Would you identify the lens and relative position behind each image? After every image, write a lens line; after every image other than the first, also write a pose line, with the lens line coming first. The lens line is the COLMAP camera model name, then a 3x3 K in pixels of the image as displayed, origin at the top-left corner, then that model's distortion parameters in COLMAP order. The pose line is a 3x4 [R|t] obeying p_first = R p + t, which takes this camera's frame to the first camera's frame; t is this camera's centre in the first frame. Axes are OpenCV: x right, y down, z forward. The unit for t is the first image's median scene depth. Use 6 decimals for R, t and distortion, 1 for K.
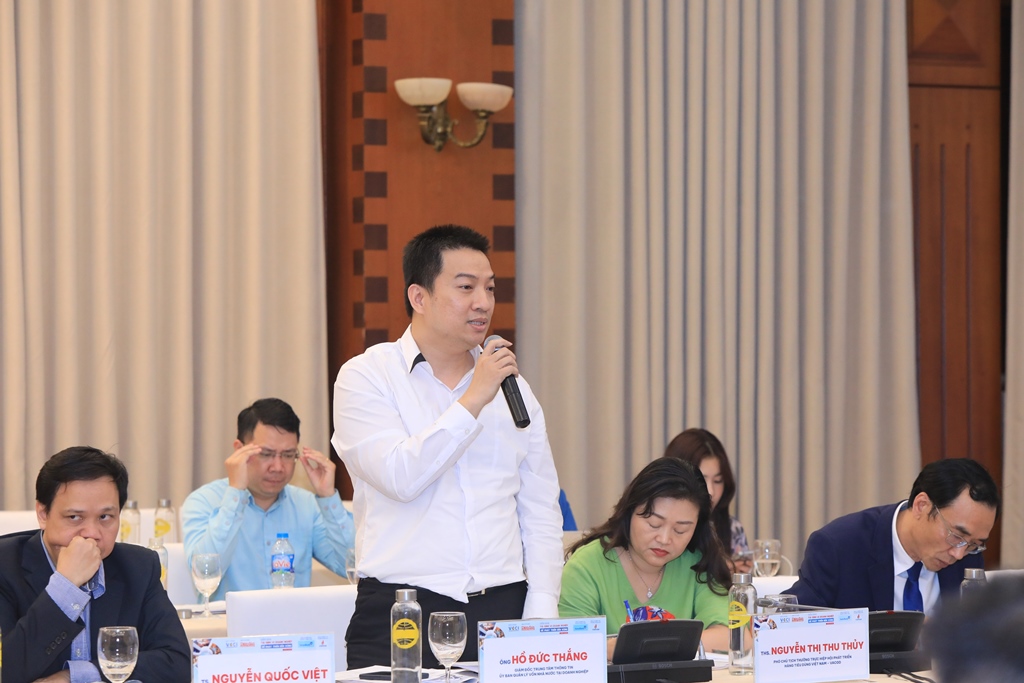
lens RADIAL K [[3568.8, 0, 513.3], [0, 3568.8, 340.5], [0, 0, 1]] dist [0.592377, 0.000000]
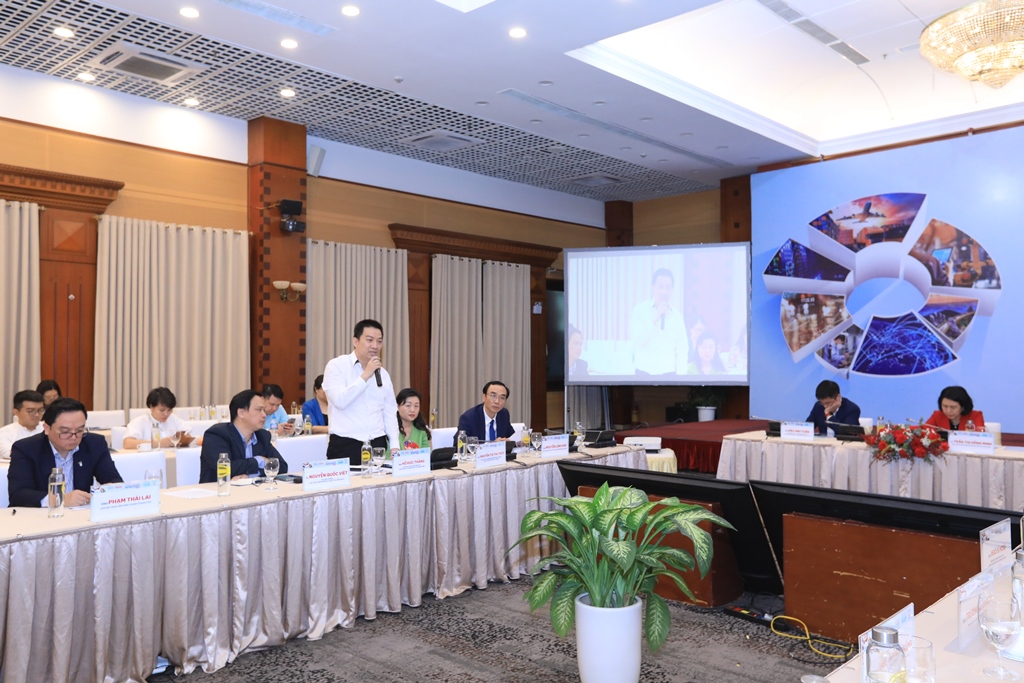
lens RADIAL K [[840.0, 0, 508.5], [0, 840.0, 339.6], [0, 0, 1]] dist [0.045018, 0.008073]
pose [[0.948398, 0.009762, 0.316931, -0.074412], [-0.003054, 0.999761, -0.021656, 0.000152], [-0.317067, 0.019571, 0.948201, 0.160576]]
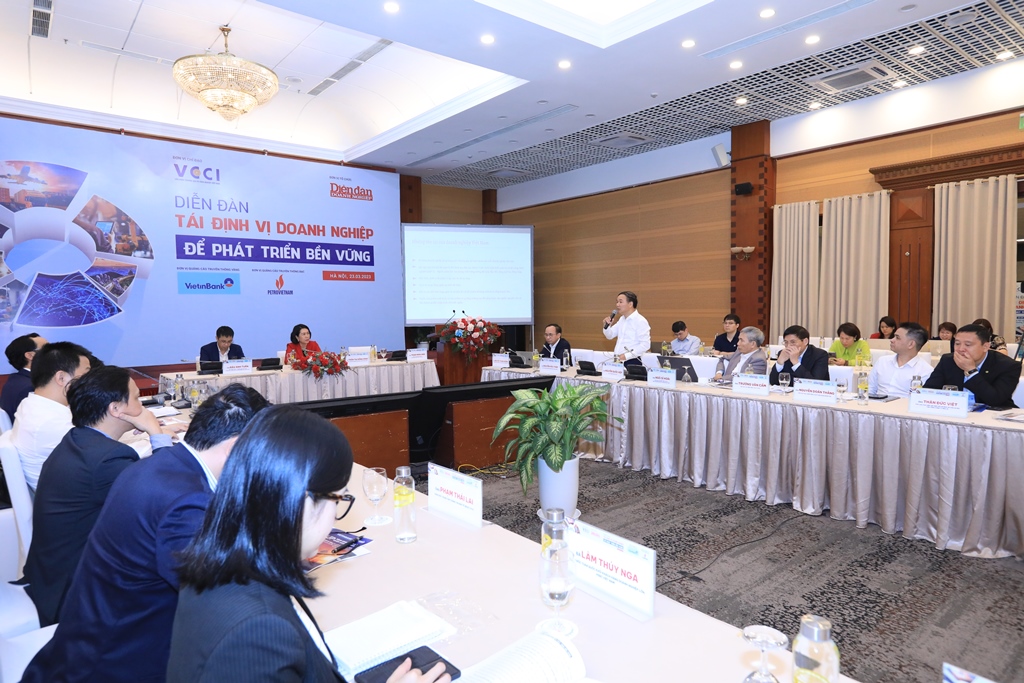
lens RADIAL K [[617.6, 0, 517.9], [0, 617.6, 342.3], [0, 0, 1]] dist [0.025297, 0.001662]
pose [[-0.216202, -0.051215, 0.975005, -0.992575], [0.010871, 0.998435, 0.054856, 0.003708], [-0.976288, 0.022459, -0.215307, 1.834570]]
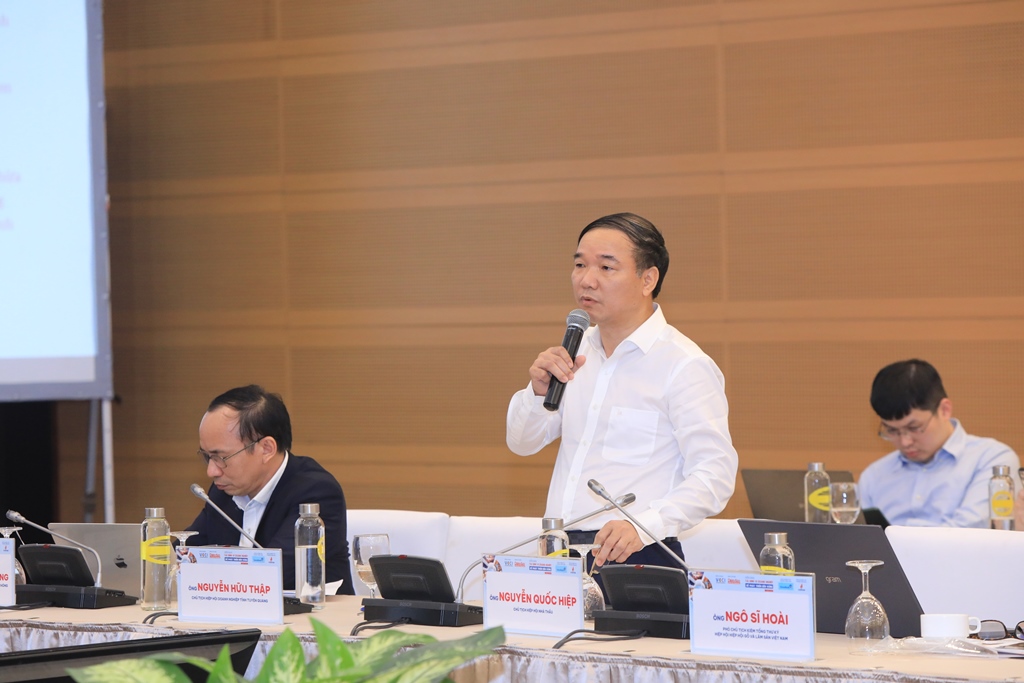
lens RADIAL K [[4383.4, 0, 513.2], [0, 4383.4, 342.9], [0, 0, 1]] dist [1.008920, 0.000000]
pose [[-0.337722, -0.004000, 0.941237, -1.687802], [0.023022, 0.999657, 0.012509, 0.000755], [-0.940964, 0.025894, -0.337514, 2.050919]]
